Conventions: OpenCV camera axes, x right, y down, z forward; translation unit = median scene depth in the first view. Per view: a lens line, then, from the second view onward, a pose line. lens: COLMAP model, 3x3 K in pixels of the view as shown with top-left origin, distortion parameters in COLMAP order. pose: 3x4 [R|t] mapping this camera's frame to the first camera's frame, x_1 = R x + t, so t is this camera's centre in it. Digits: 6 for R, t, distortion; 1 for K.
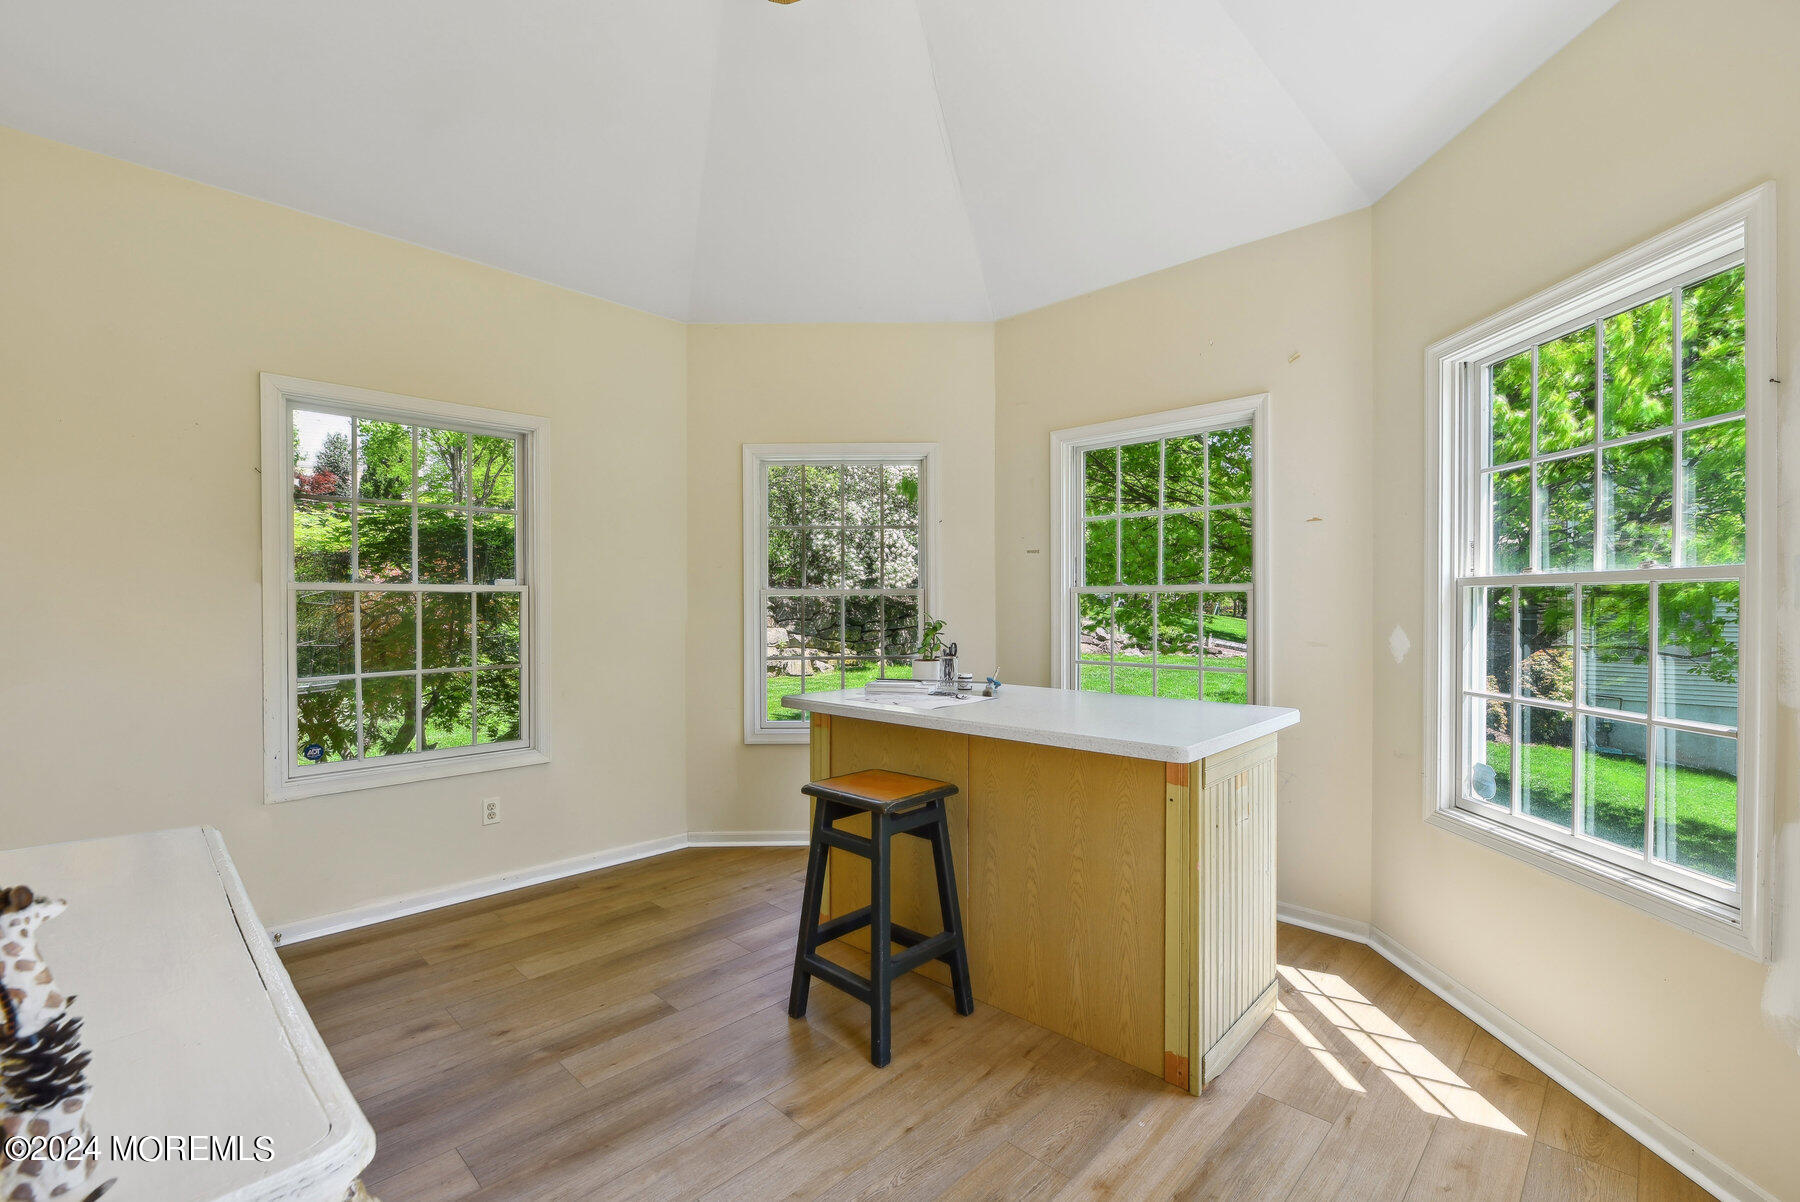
lens RADIAL K [[768.6, 0, 902.2], [0, 768.6, 614.7], [0, 0, 1]] dist [-0.002298, -0.000044]
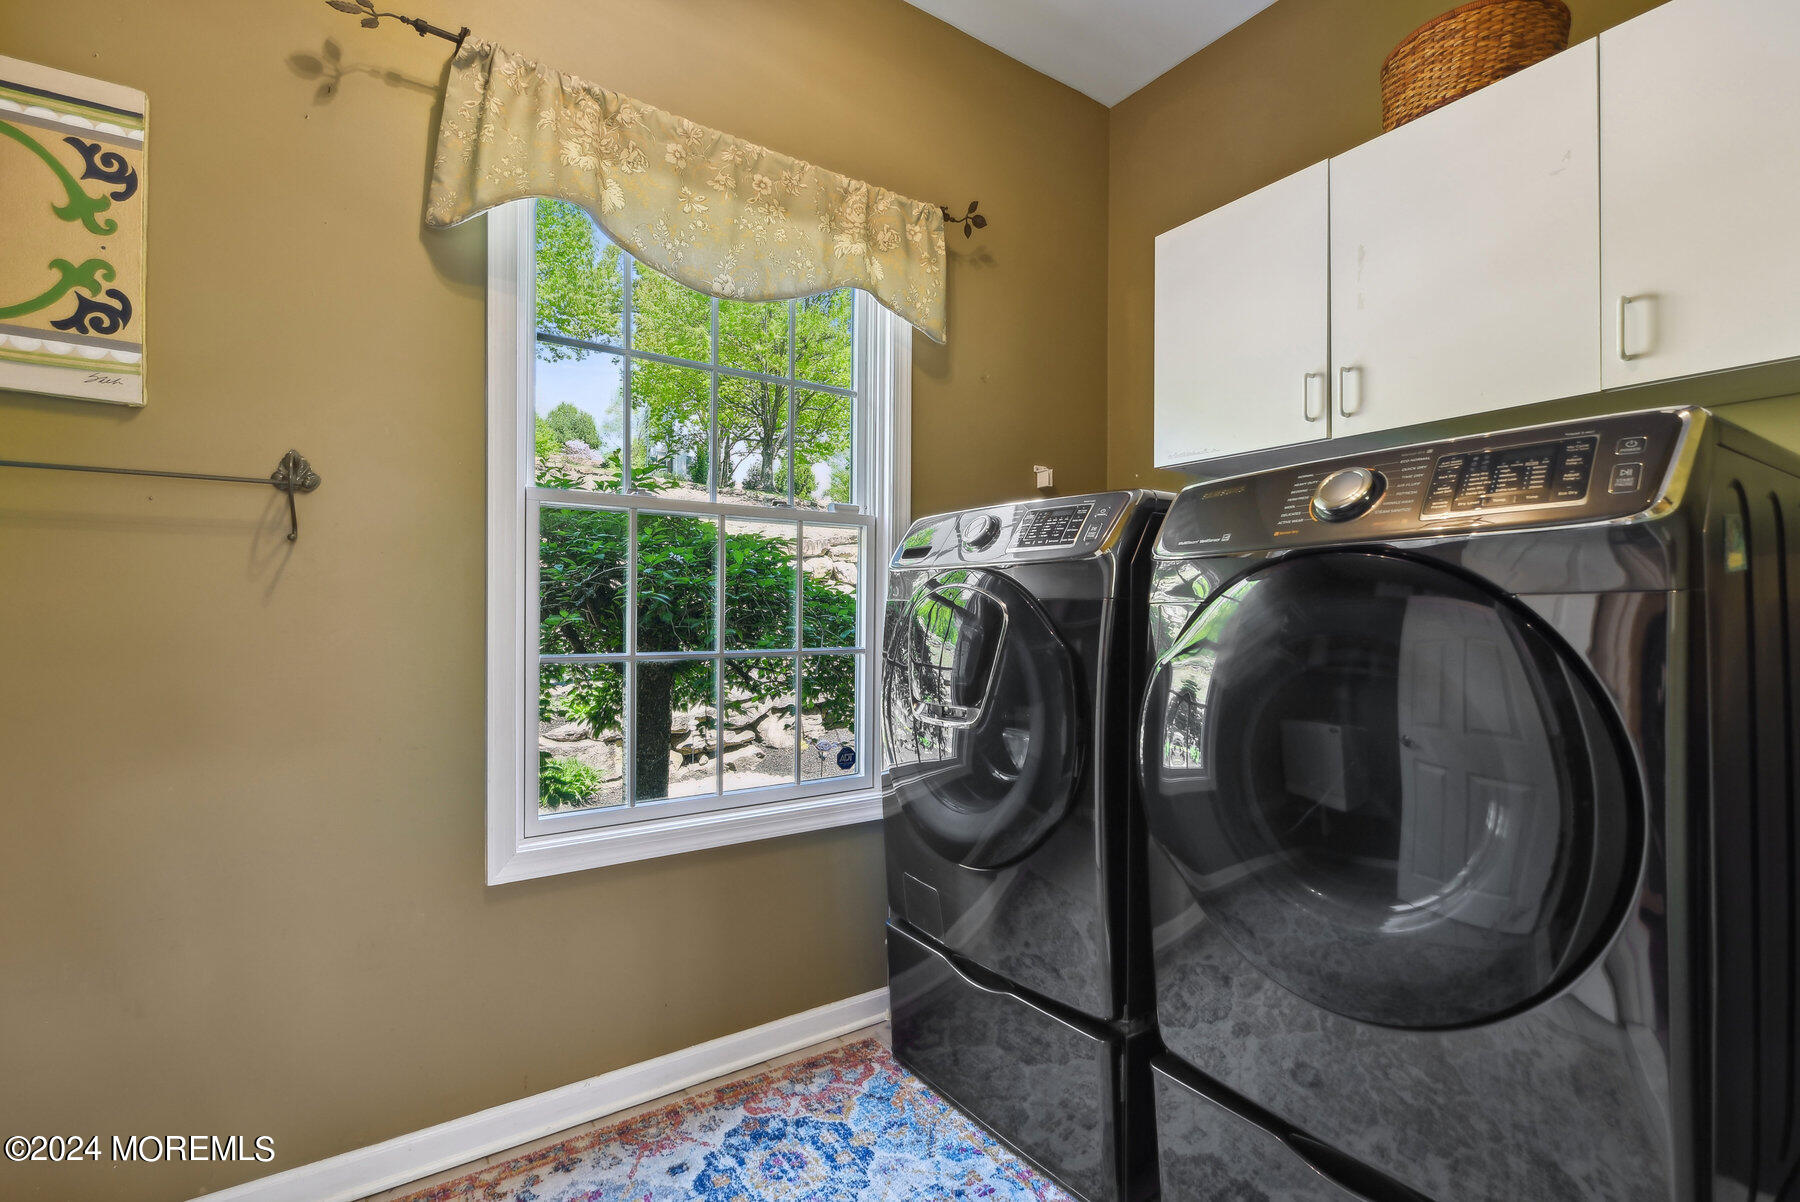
lens RADIAL K [[801.3, 0, 898.4], [0, 801.3, 593.1], [0, 0, 1]] dist [0.003463, -0.000145]
pose [[0.960900, 0.004469, -0.276860, -0.304703], [-0.007896, 0.999905, -0.011265, 0.030933], [0.276783, 0.013011, 0.960844, 0.412549]]
